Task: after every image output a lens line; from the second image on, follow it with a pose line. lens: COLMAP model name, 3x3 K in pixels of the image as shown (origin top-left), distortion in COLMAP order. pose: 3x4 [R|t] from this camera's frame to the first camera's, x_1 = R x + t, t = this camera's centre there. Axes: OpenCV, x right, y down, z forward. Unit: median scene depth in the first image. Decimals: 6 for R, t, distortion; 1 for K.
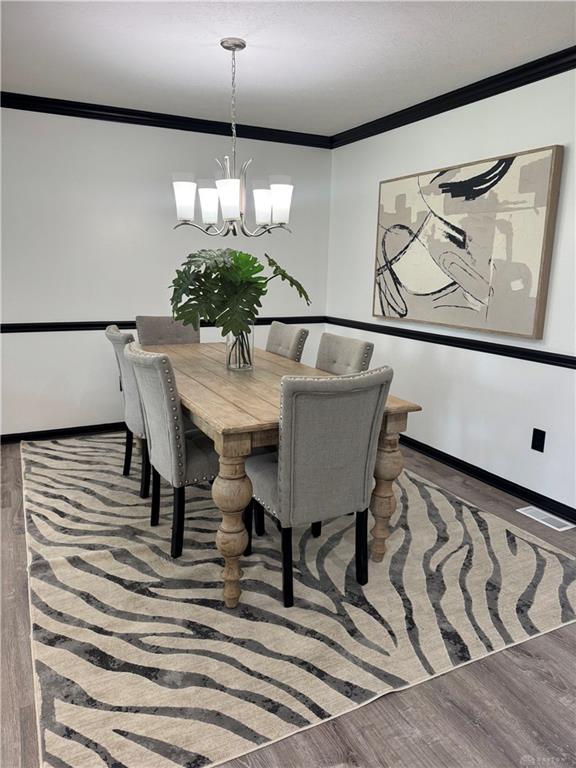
lens RADIAL K [[534.1, 0, 284.8], [0, 534.1, 388.0], [0, 0, 1]] dist [0.077495, -0.152633]
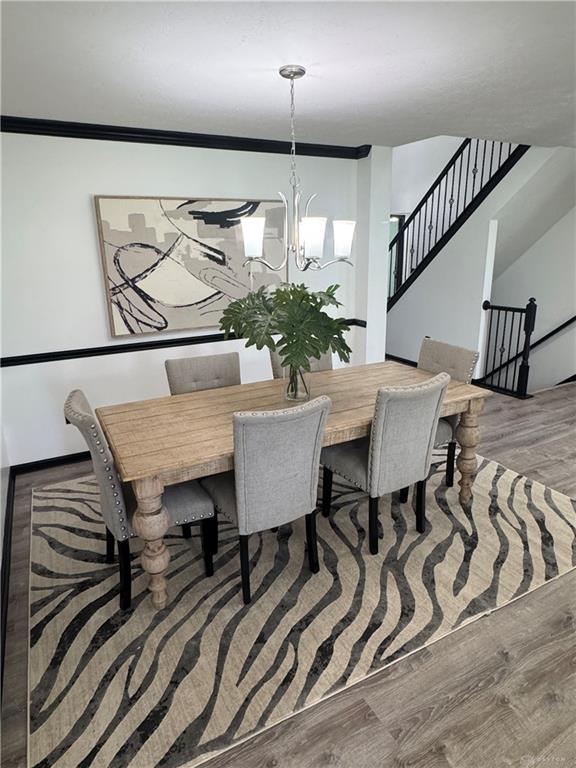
lens RADIAL K [[470.1, 0, 288.0], [0, 470.1, 384.0], [0, 0, 1]] dist [-0.004863, -0.001218]
pose [[-0.023387, -0.305168, 0.952011, -0.814050], [0.236672, 0.923512, 0.301847, -0.292627], [-0.971308, 0.232374, 0.050627, 0.839890]]
